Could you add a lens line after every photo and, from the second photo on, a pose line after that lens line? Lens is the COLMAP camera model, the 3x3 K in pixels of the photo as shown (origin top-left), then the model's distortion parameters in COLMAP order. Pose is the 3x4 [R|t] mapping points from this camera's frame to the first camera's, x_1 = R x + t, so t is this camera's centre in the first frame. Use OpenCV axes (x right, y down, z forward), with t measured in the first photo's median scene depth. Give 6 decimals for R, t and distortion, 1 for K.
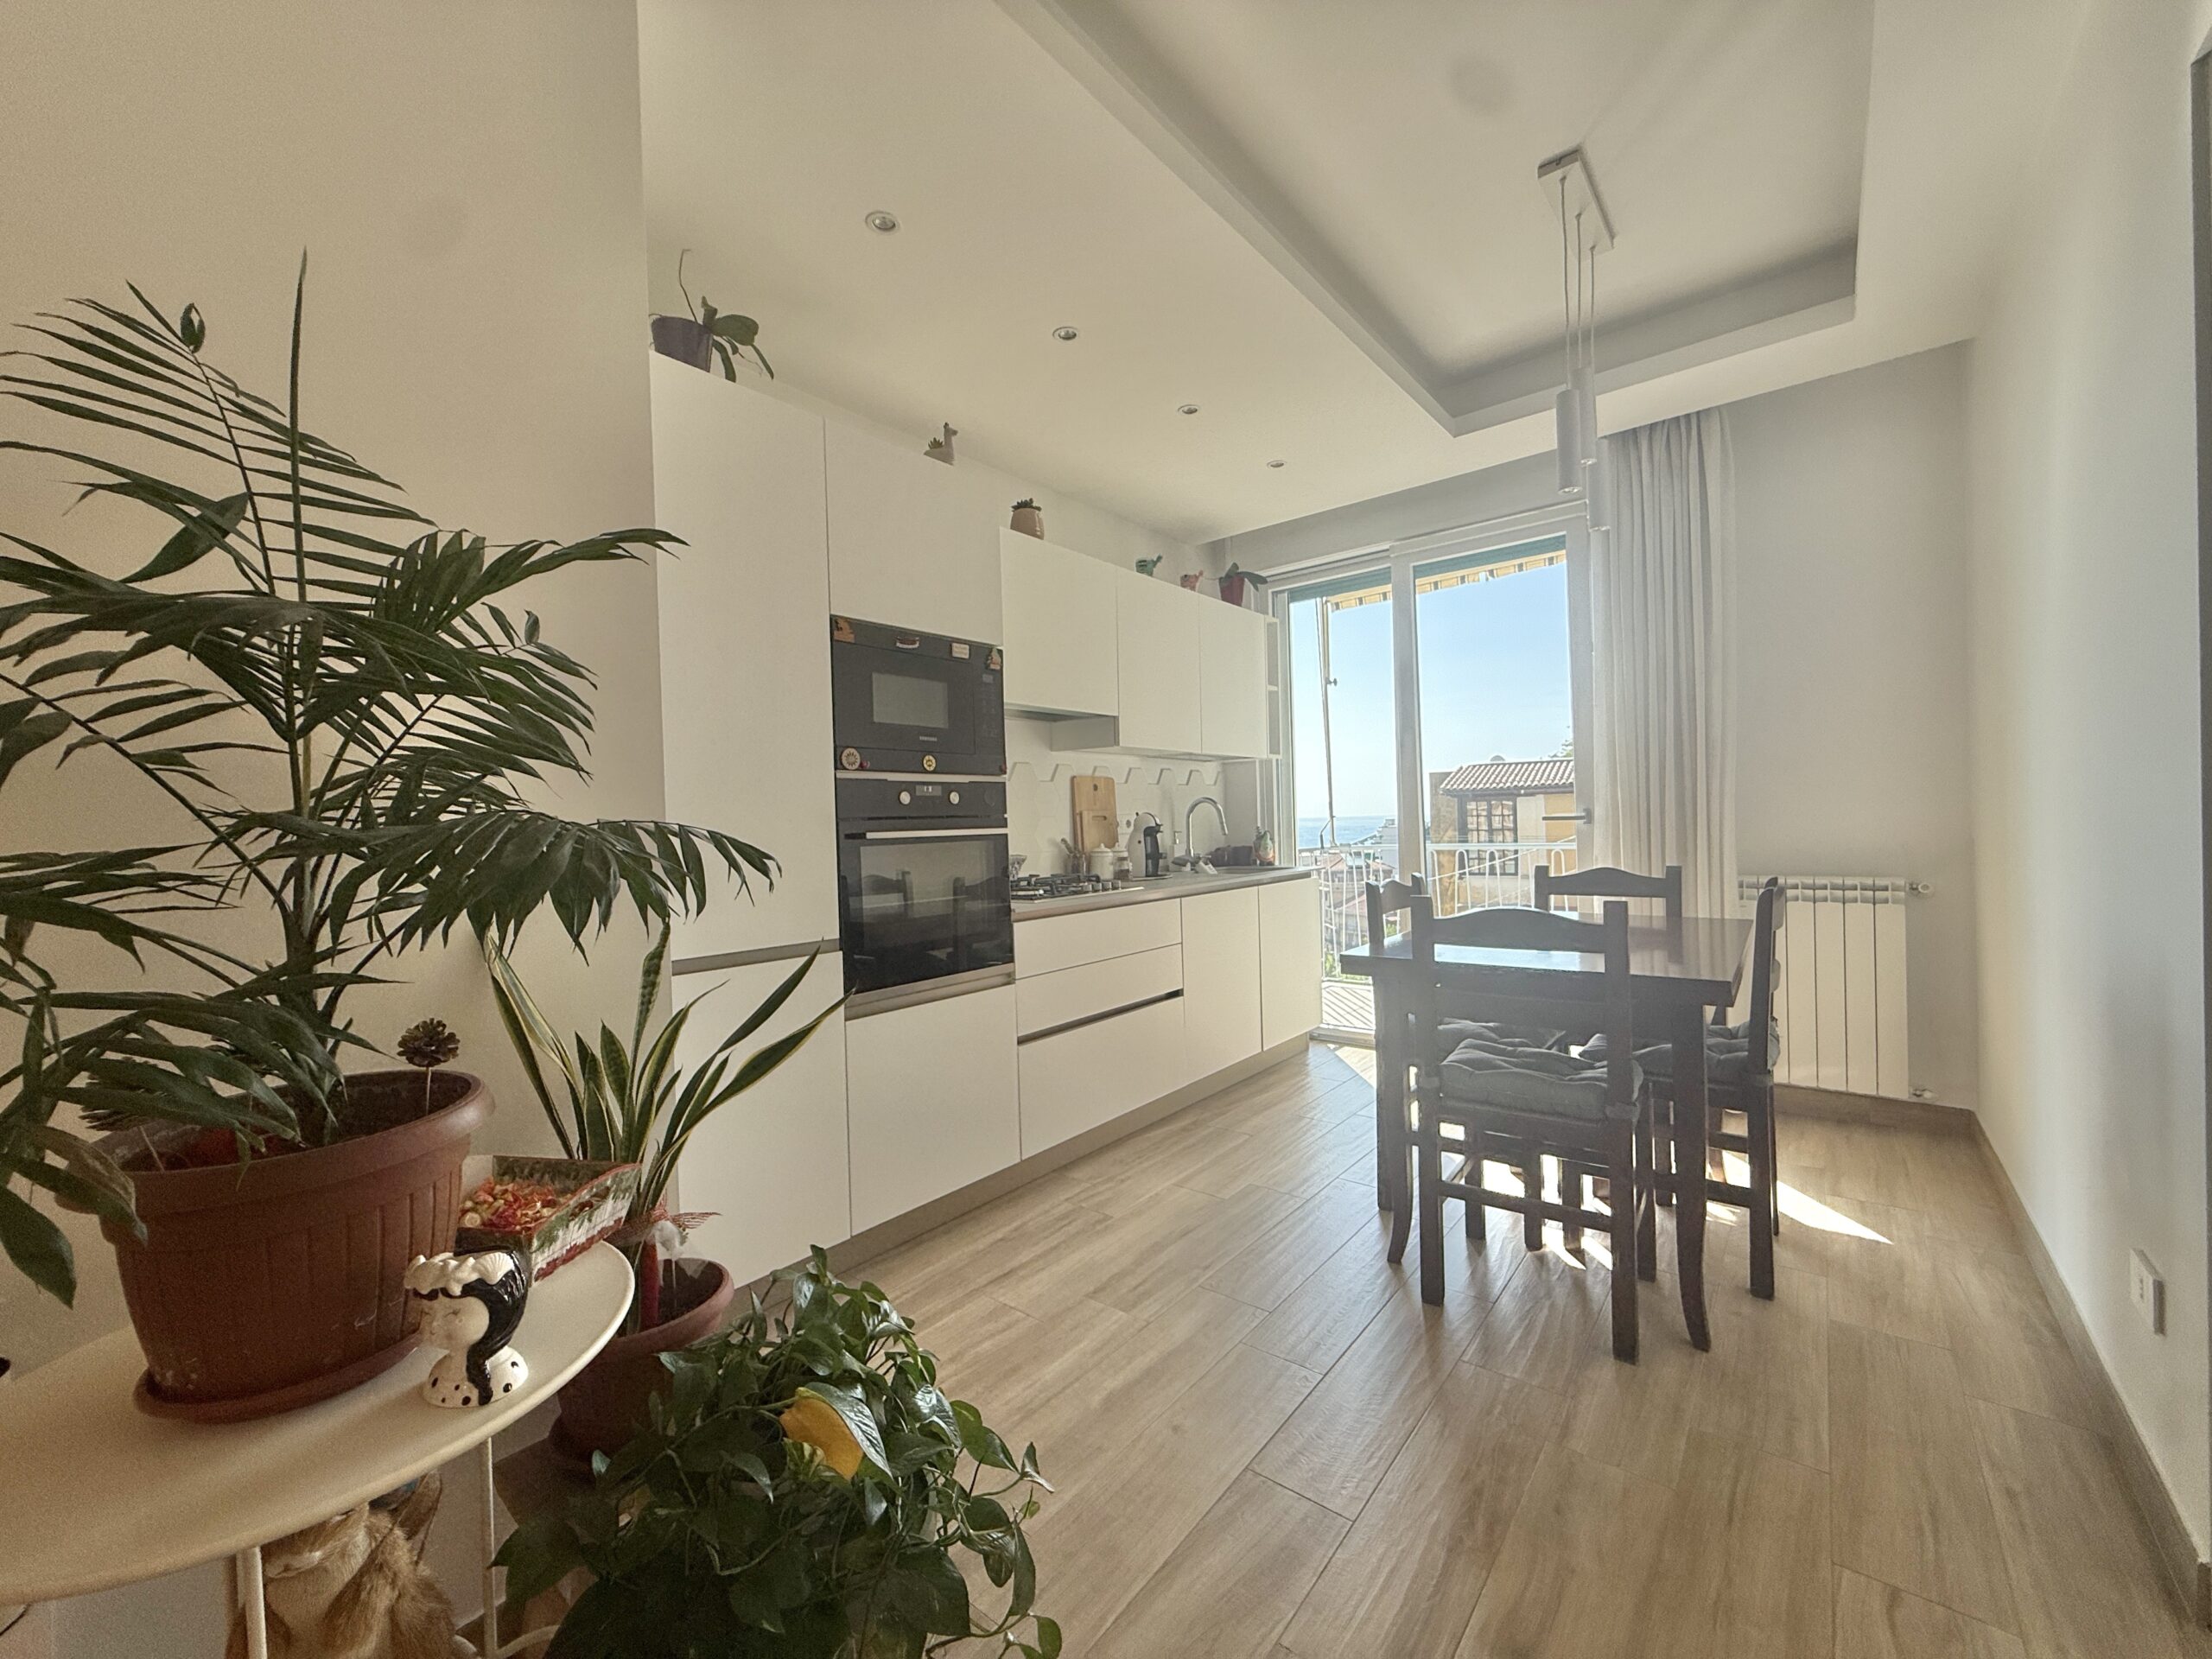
lens RADIAL K [[882.1, 0, 1106.0], [0, 882.1, 829.5], [0, 0, 1]] dist [-0.000743, -0.000039]
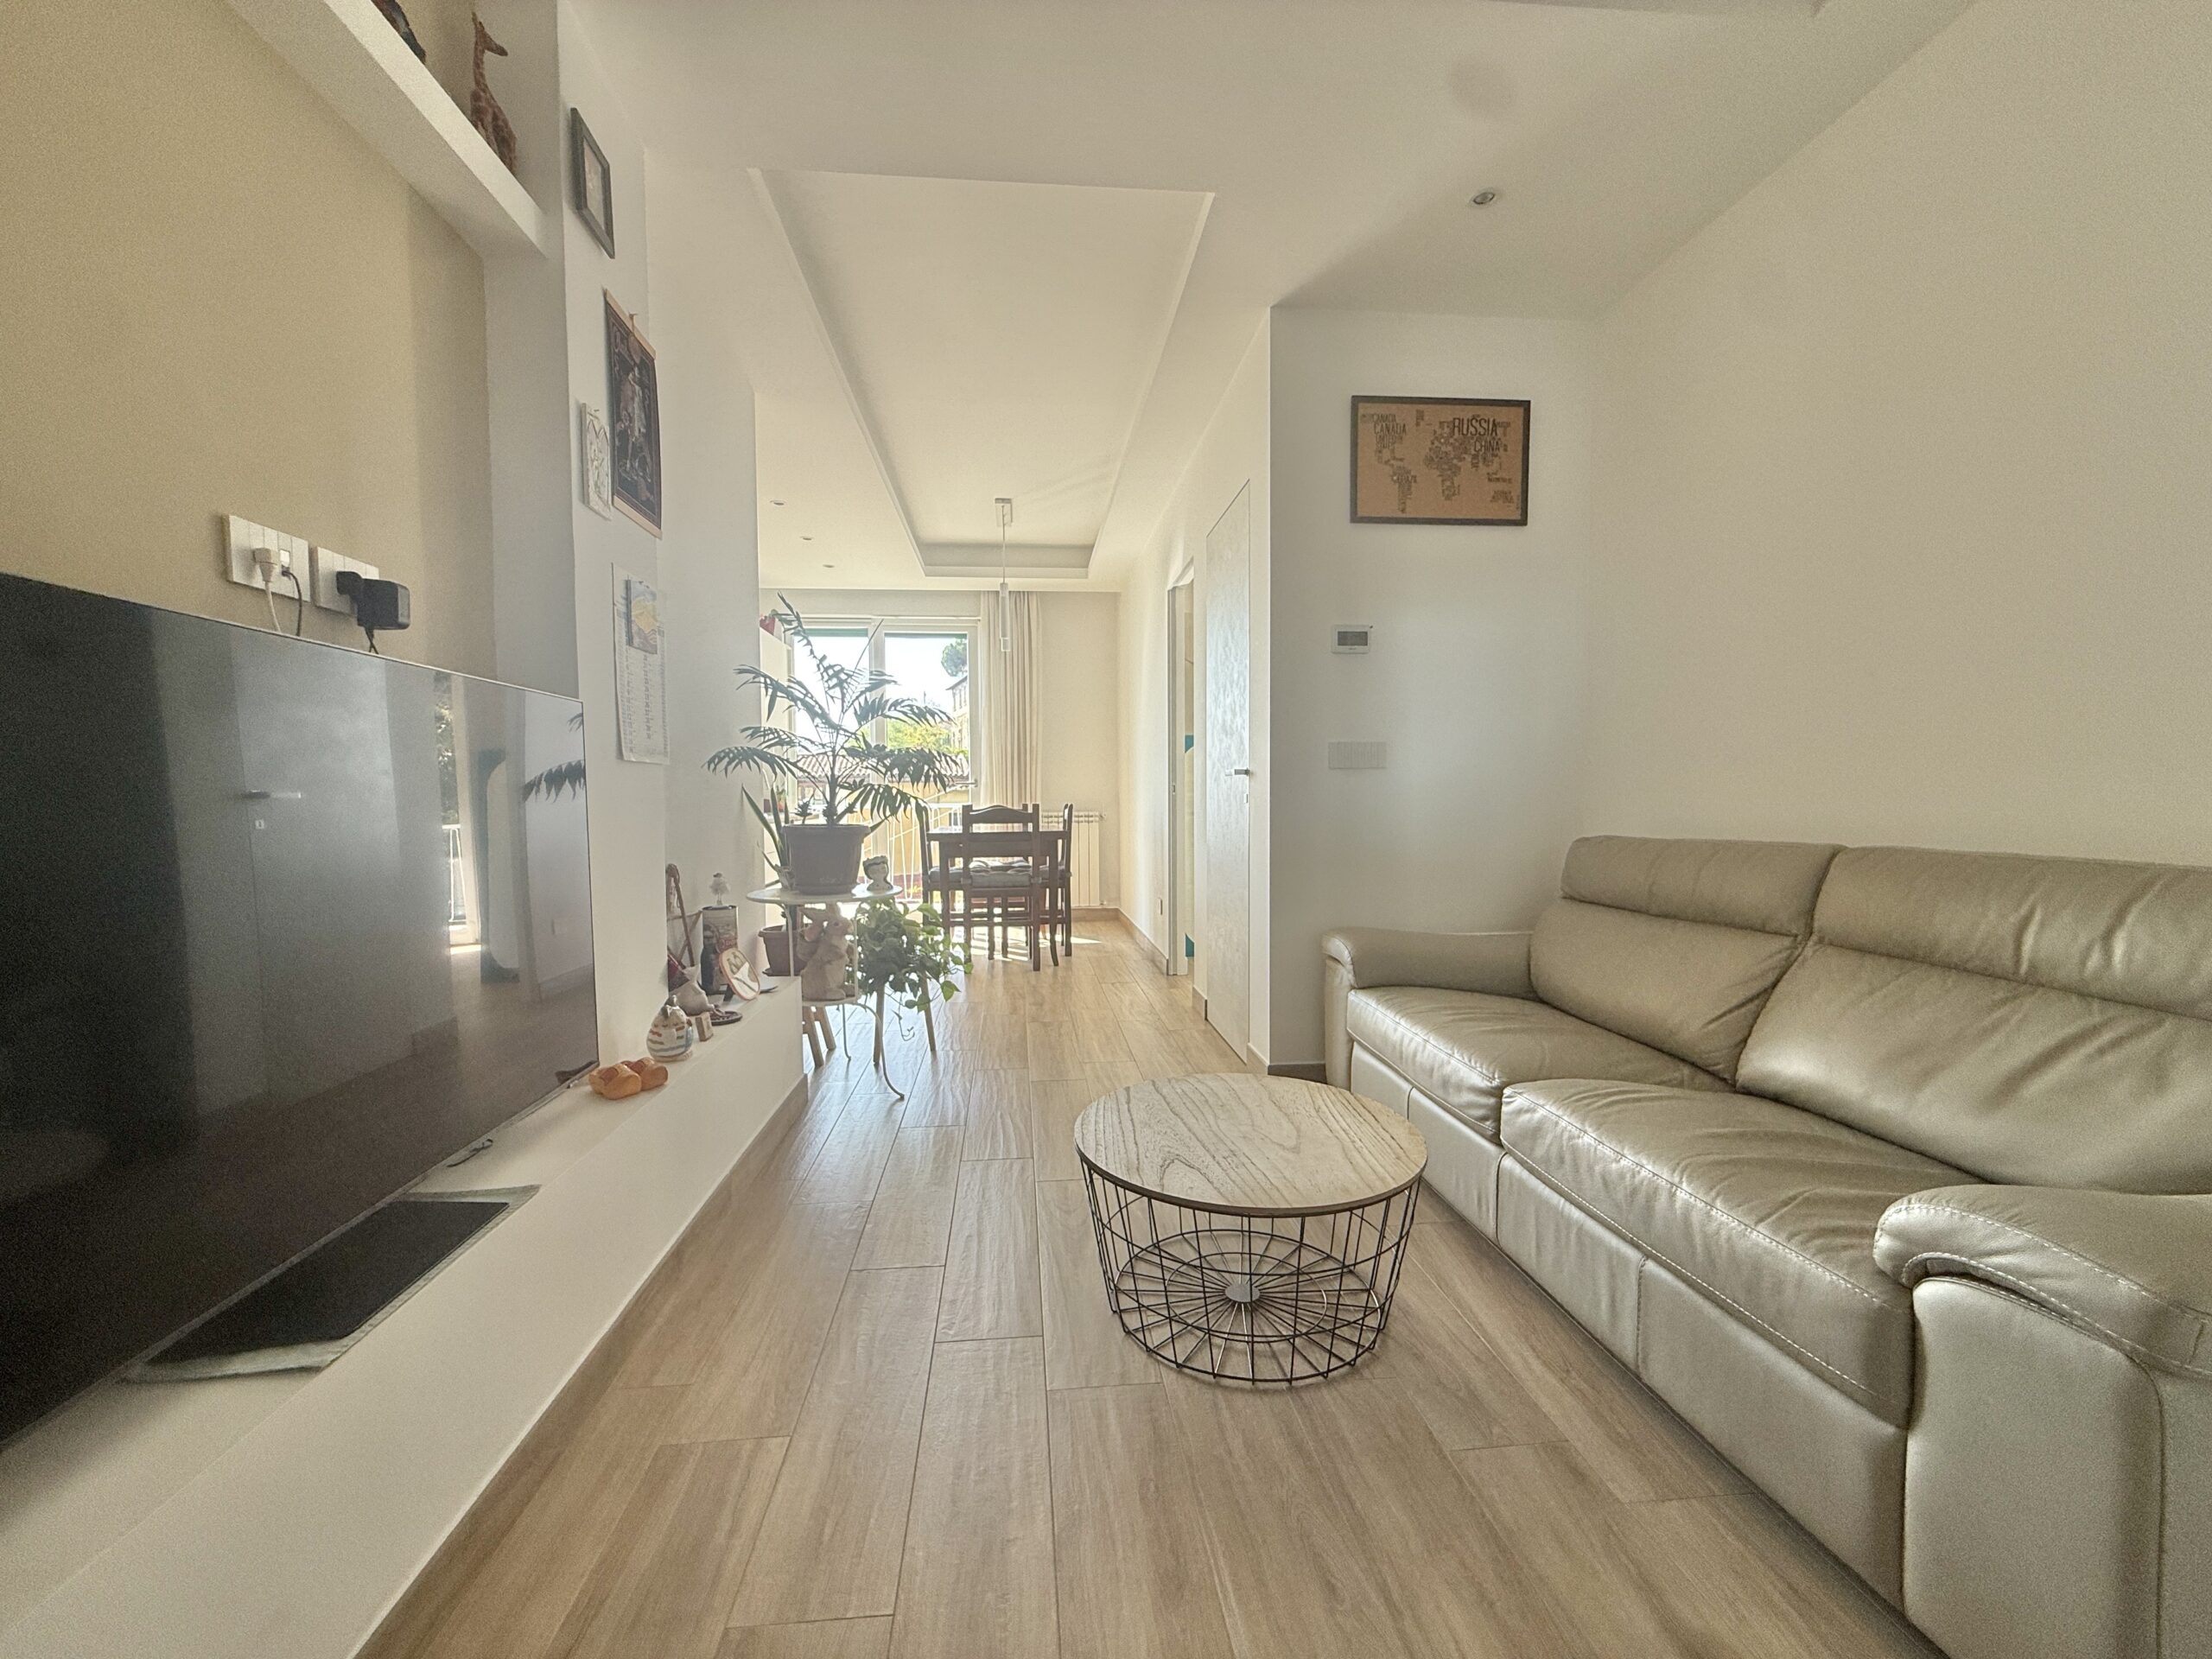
lens RADIAL K [[882.1, 0, 1106.0], [0, 882.1, 829.5], [0, 0, 1]] dist [-0.000743, -0.000039]
pose [[0.709955, -0.002392, 0.704243, -0.973481], [-0.006633, 0.999927, 0.010083, 0.102793], [-0.704216, -0.011830, 0.709887, -0.901233]]
